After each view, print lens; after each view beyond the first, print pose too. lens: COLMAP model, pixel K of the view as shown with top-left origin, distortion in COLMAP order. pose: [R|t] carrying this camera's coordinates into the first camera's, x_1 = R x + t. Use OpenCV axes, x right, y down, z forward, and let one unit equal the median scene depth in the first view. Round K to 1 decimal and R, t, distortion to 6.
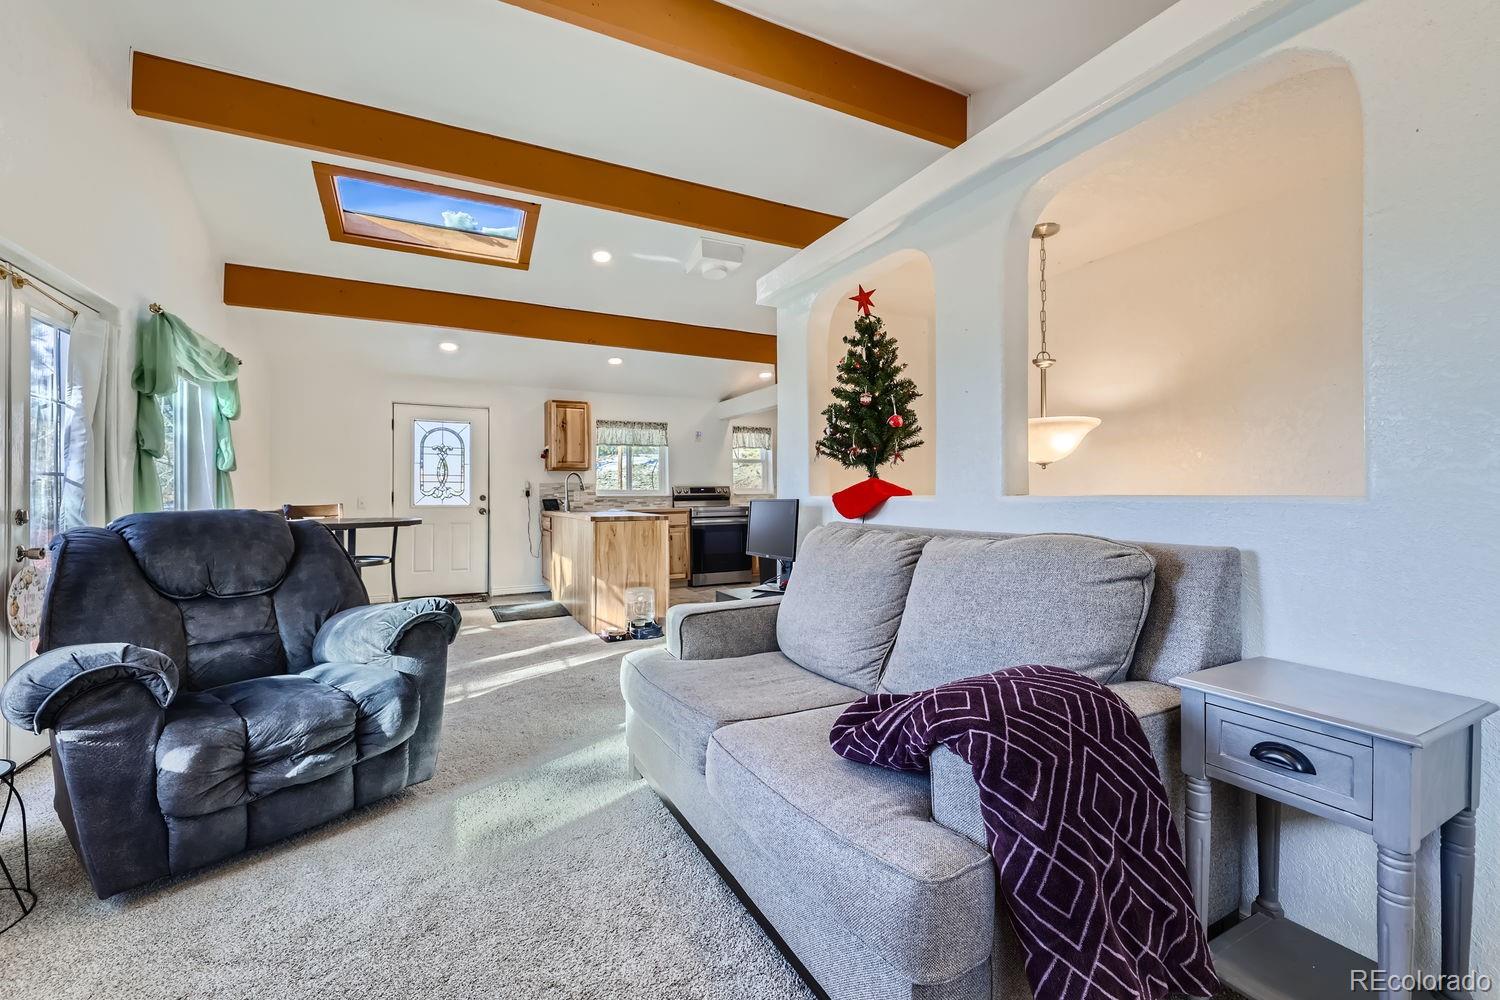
lens RADIAL K [[634.0, 0, 759.3], [0, 634.0, 497.5], [0, 0, 1]] dist [0.006411, -0.001396]
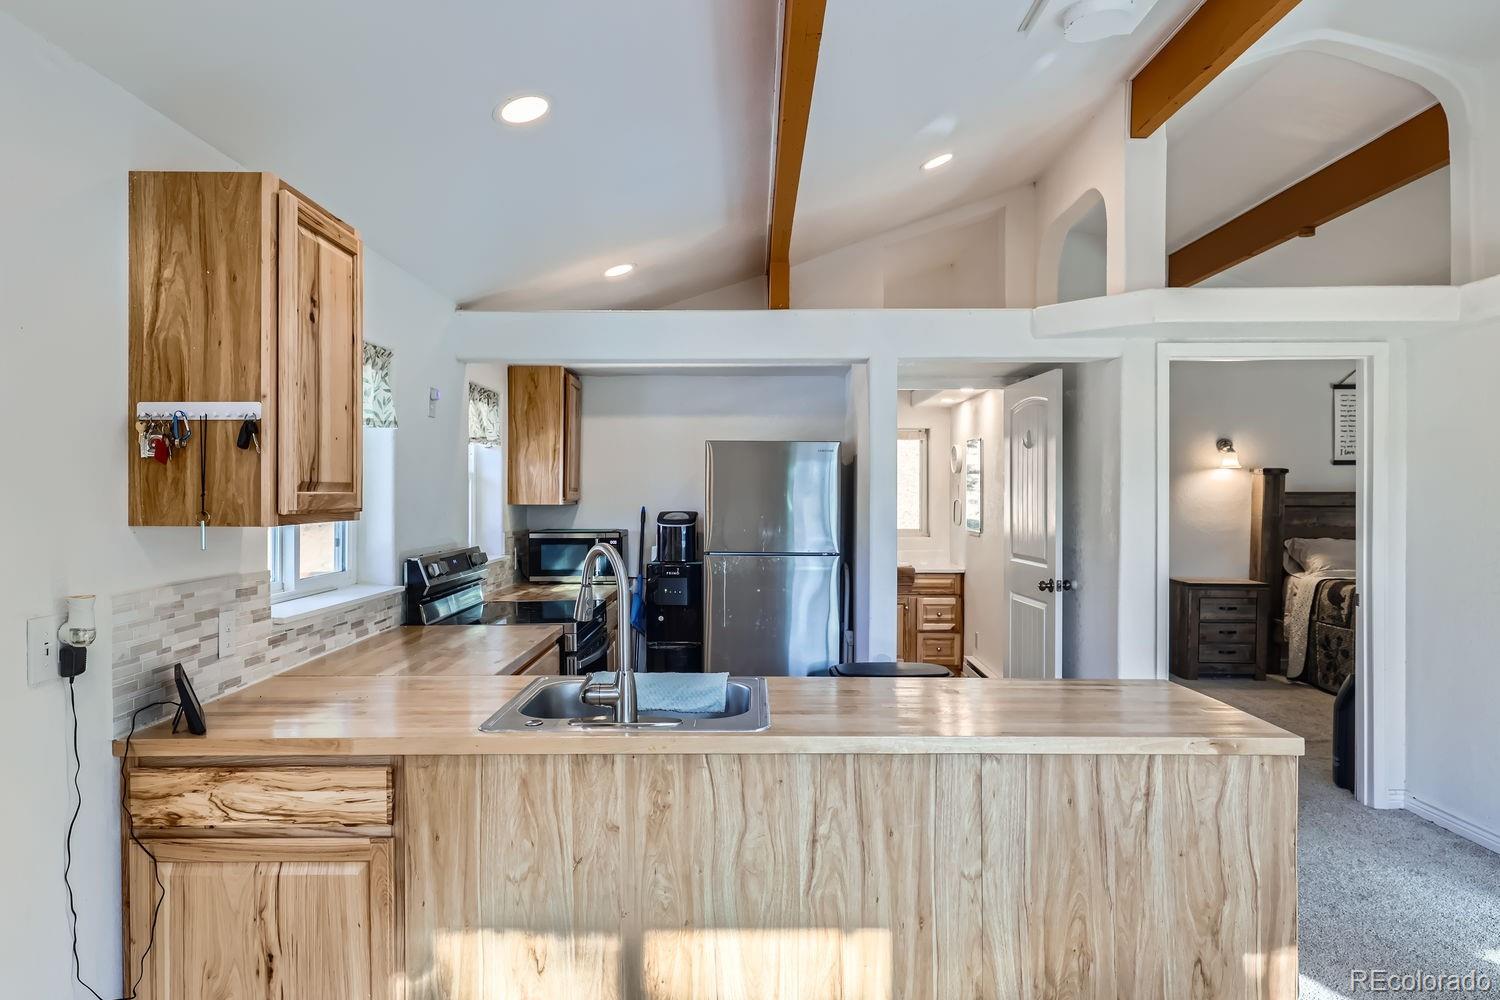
lens RADIAL K [[911.8, 0, 746.0], [0, 911.8, 496.5], [0, 0, 1]] dist [0.005352, 0.000190]
pose [[0.467798, 0.003705, 0.883828, -0.871838], [0.005504, 0.999960, -0.007105, -0.084017], [-0.883818, 0.008189, 0.467759, 1.245121]]
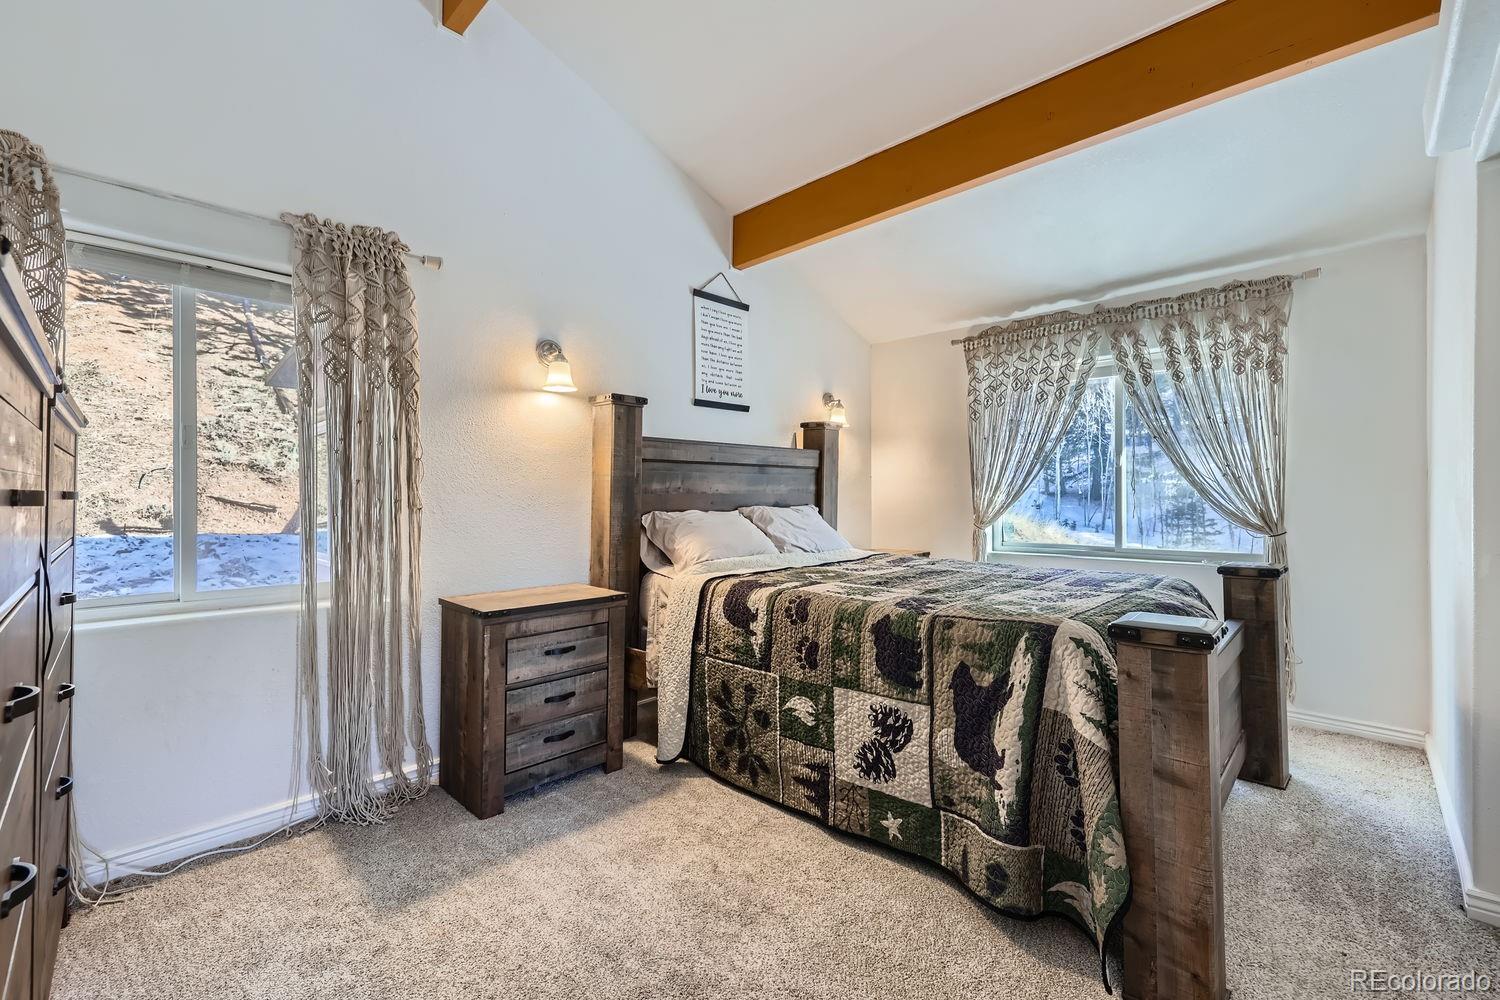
lens RADIAL K [[634.0, 0, 746.0], [0, 634.0, 497.2], [0, 0, 1]] dist [0.006411, -0.001396]
pose [[-0.304632, 0.004519, 0.952459, 0.413147], [0.016360, 0.999866, 0.000488, -0.026632], [-0.952330, 0.015731, -0.304665, 1.262342]]
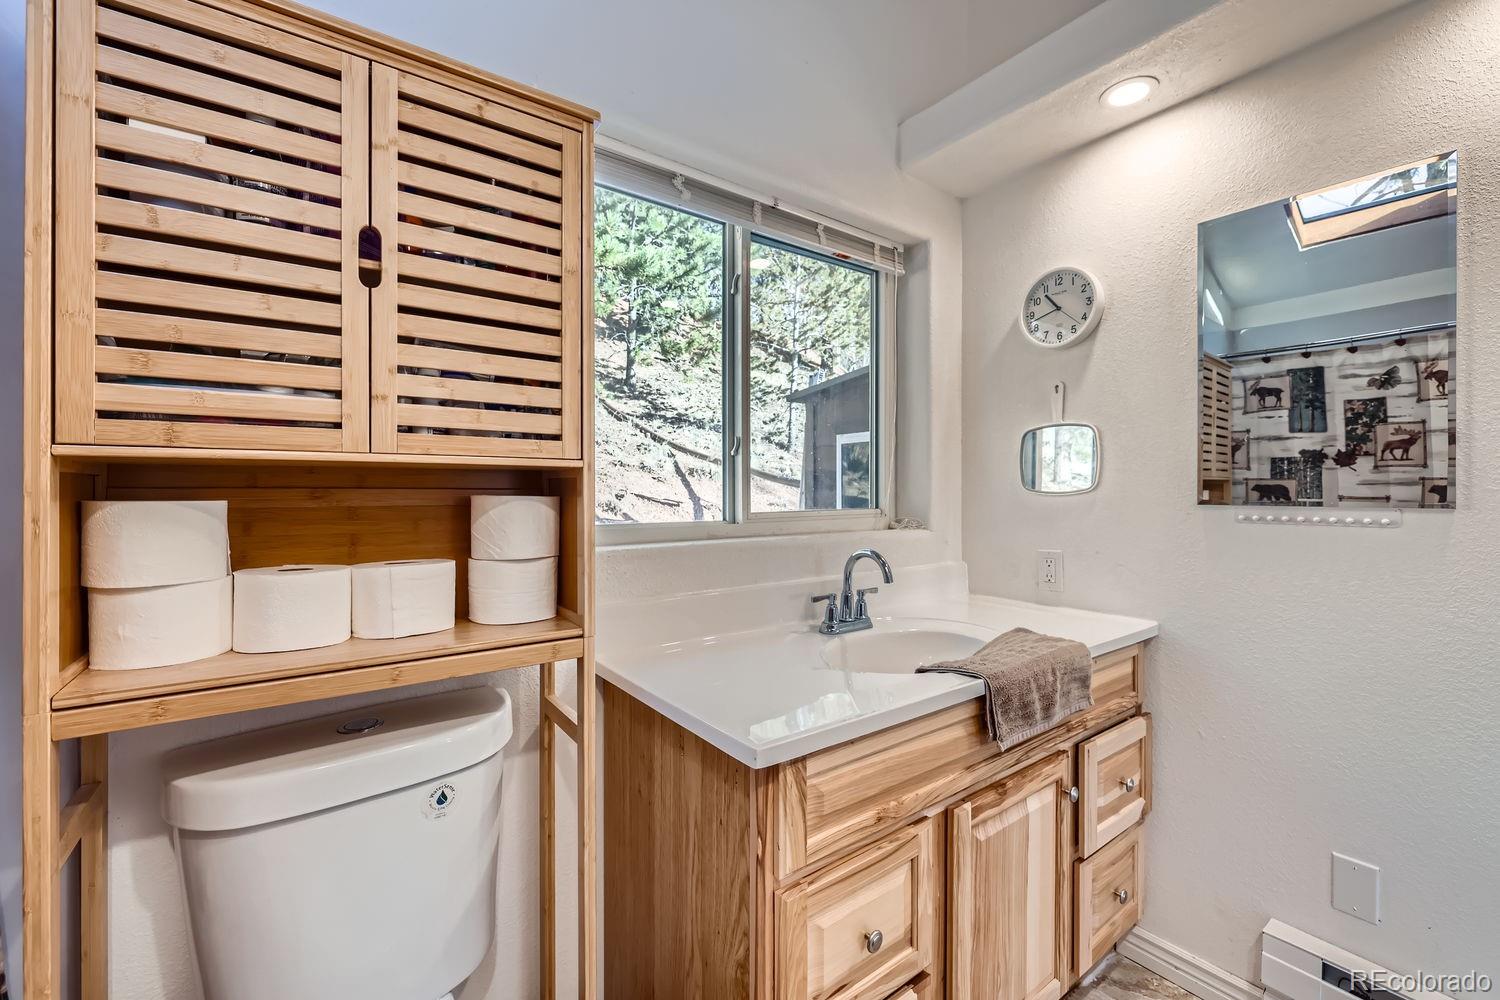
lens RADIAL K [[634.0, 0, 750.9], [0, 634.0, 495.2], [0, 0, 1]] dist [0.006411, -0.001396]
pose [[-0.168710, -0.000502, 0.985666, 0.451952], [0.017928, 0.999833, 0.003578, -0.043450], [-0.985503, 0.018275, -0.168673, 1.980644]]
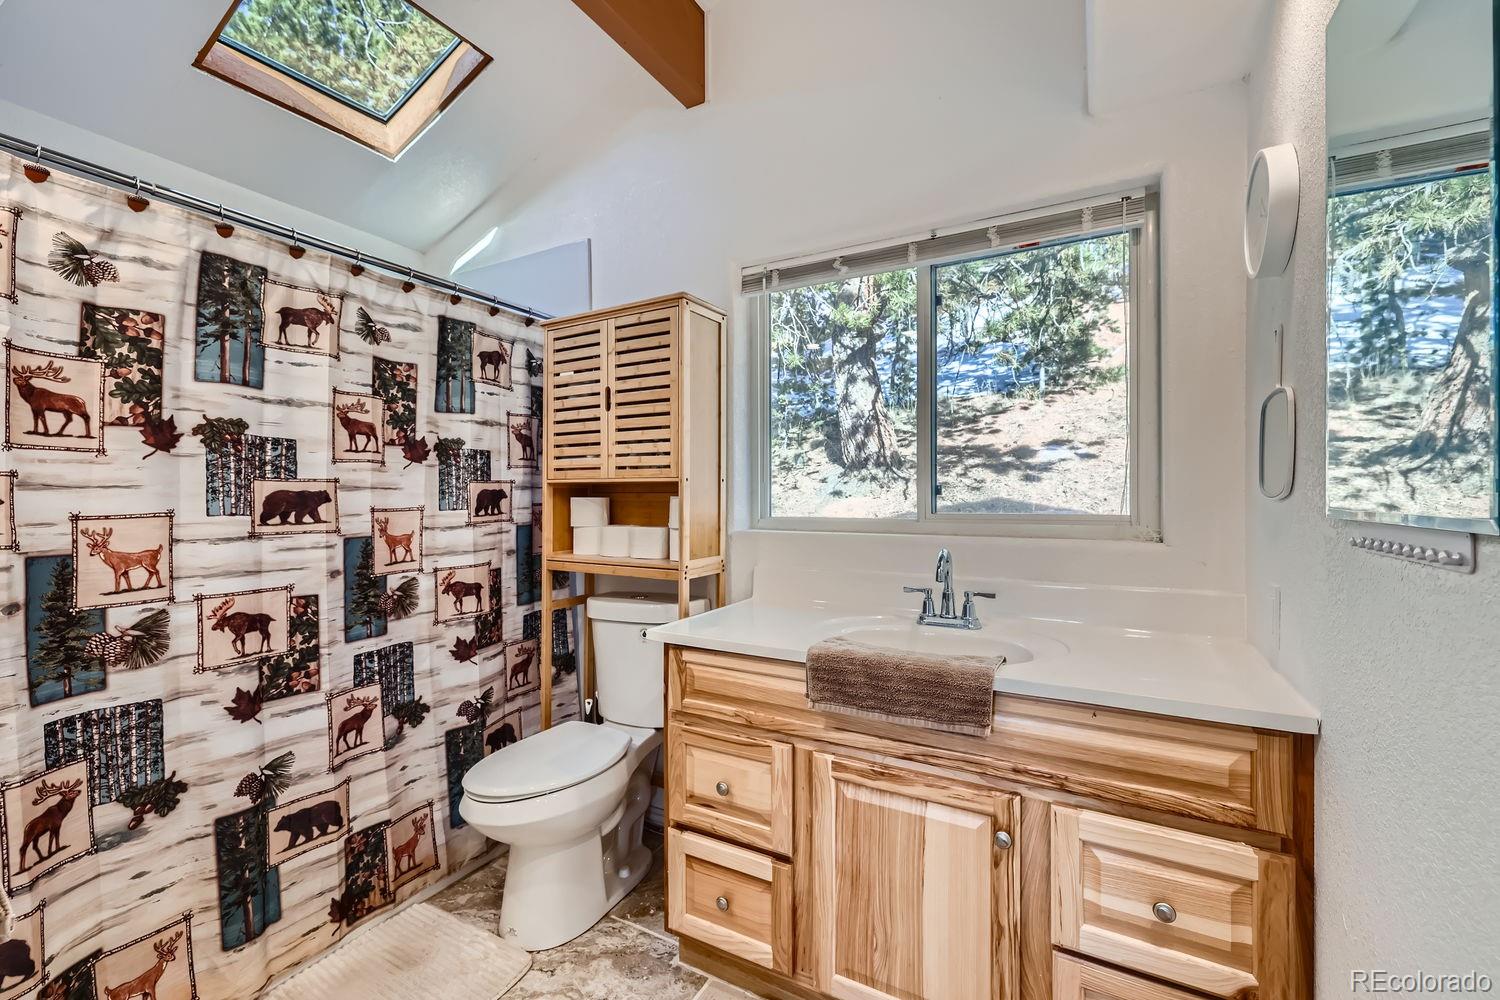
lens RADIAL K [[634.0, 0, 744.6], [0, 634.0, 503.5], [0, 0, 1]] dist [0.006411, -0.001396]
pose [[0.840695, -0.001938, 0.541505, 0.492175], [0.003524, 0.999992, -0.001893, -0.037393], [-0.541497, 0.003500, 0.840695, 1.592092]]
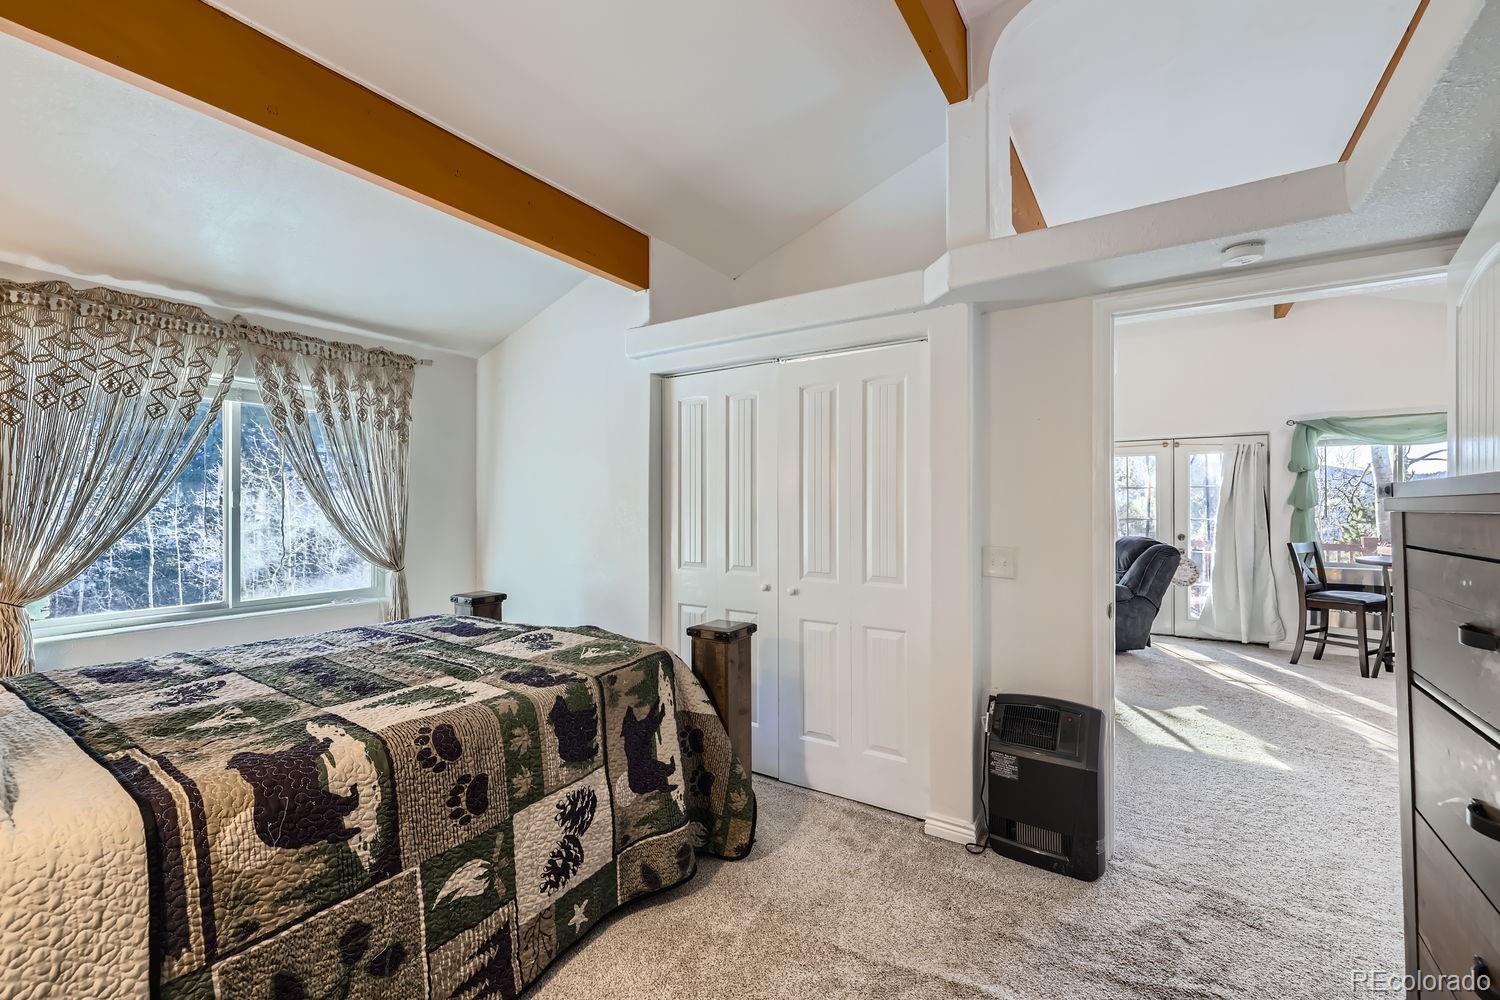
lens RADIAL K [[634.0, 0, 746.3], [0, 634.0, 503.8], [0, 0, 1]] dist [0.006411, -0.001396]
pose [[-0.876682, 0.005216, -0.481042, 0.954216], [-0.000124, 0.999939, 0.011068, -0.074991], [0.481070, 0.009763, -0.876628, 1.467375]]
